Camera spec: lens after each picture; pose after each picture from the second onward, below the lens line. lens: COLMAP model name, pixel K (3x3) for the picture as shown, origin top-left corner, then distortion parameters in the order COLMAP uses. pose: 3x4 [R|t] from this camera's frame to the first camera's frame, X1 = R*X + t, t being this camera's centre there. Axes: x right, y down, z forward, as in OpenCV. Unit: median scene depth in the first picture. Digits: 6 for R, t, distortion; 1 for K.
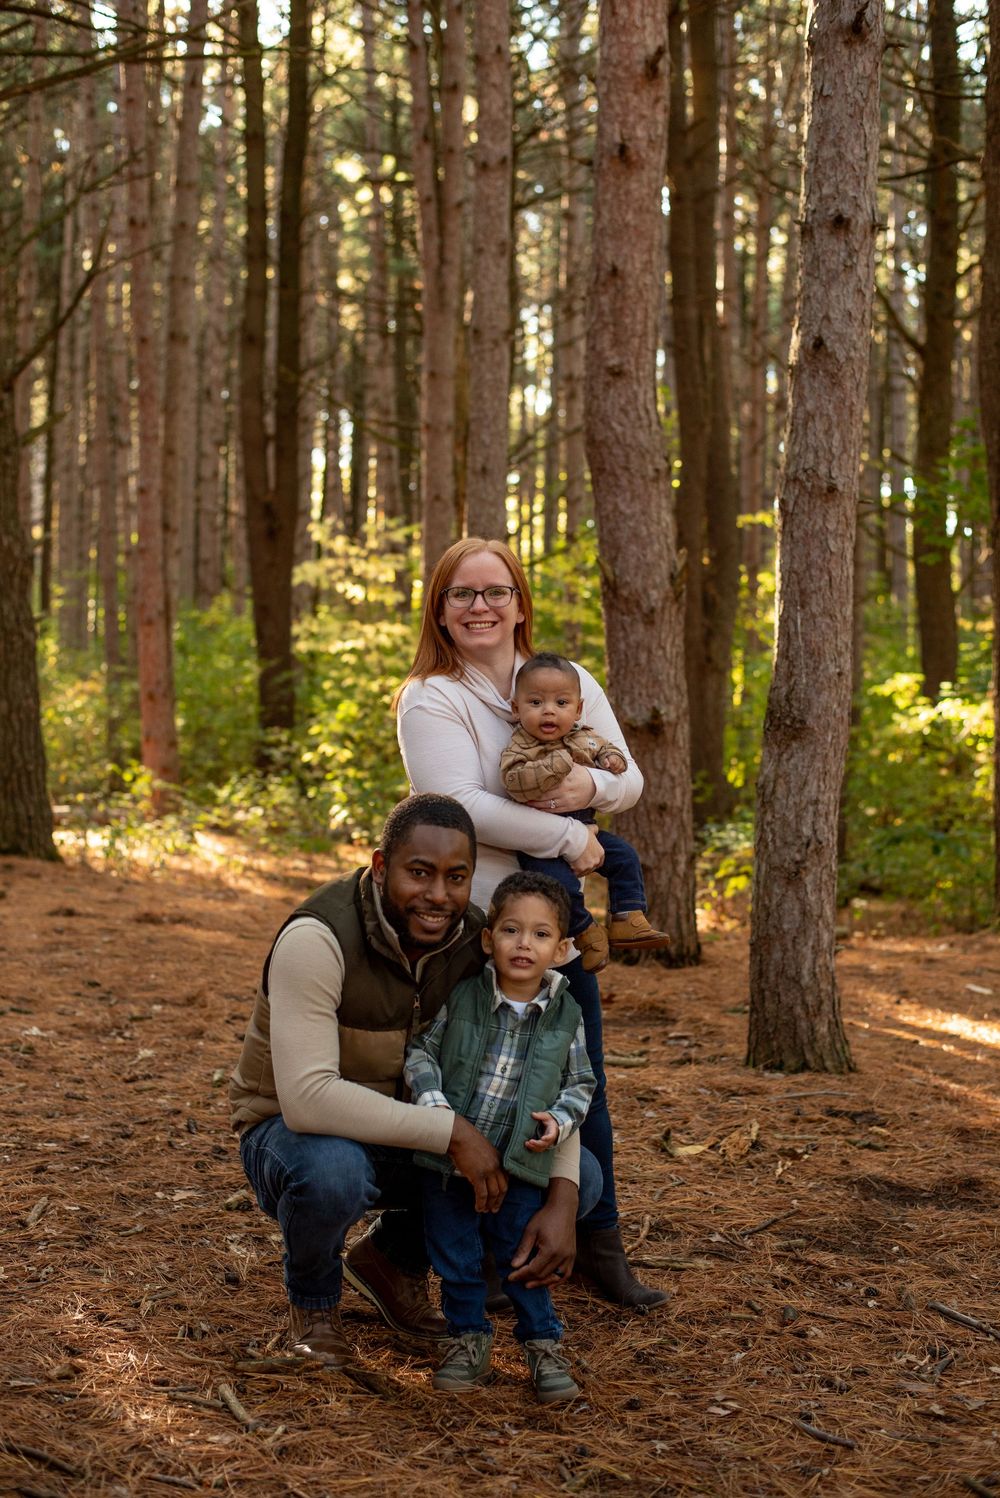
lens RADIAL K [[2116.8, 0, 500.0], [0, 2116.8, 749.0], [0, 0, 1]] dist [-0.109847, 0.065789]
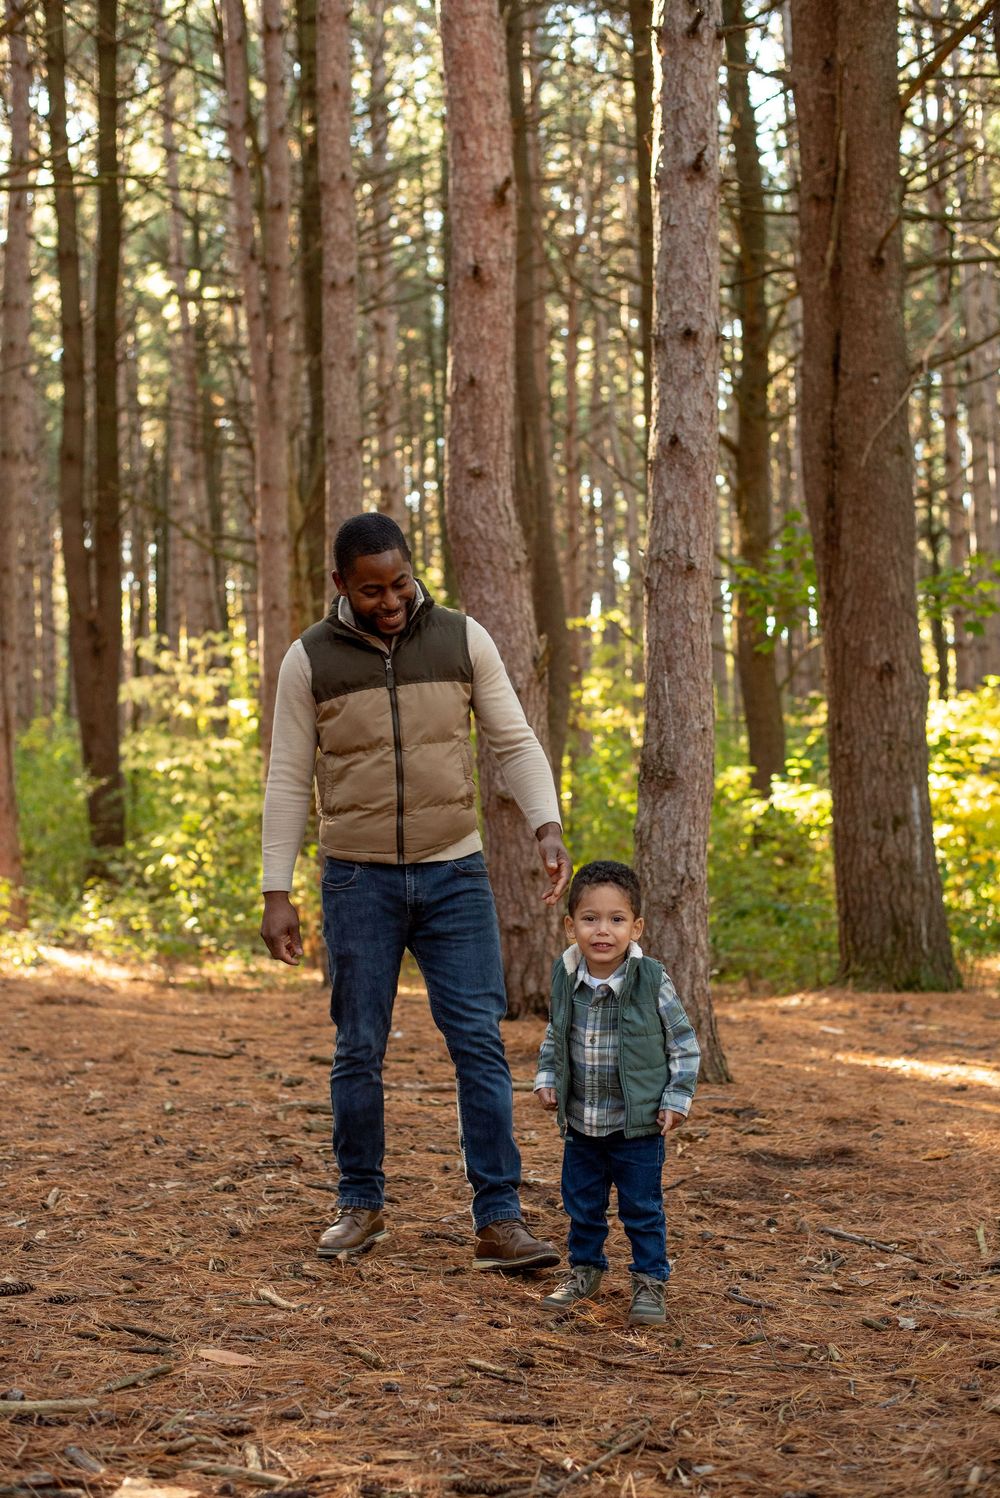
lens RADIAL K [[2164.4, 0, 500.0], [0, 2164.4, 749.0], [0, 0, 1]] dist [-0.102056, -0.008776]
pose [[0.995778, -0.034221, 0.085182, -0.035987], [0.038822, 0.997842, -0.052961, 0.024377], [-0.083186, 0.056044, 0.994957, -0.110826]]
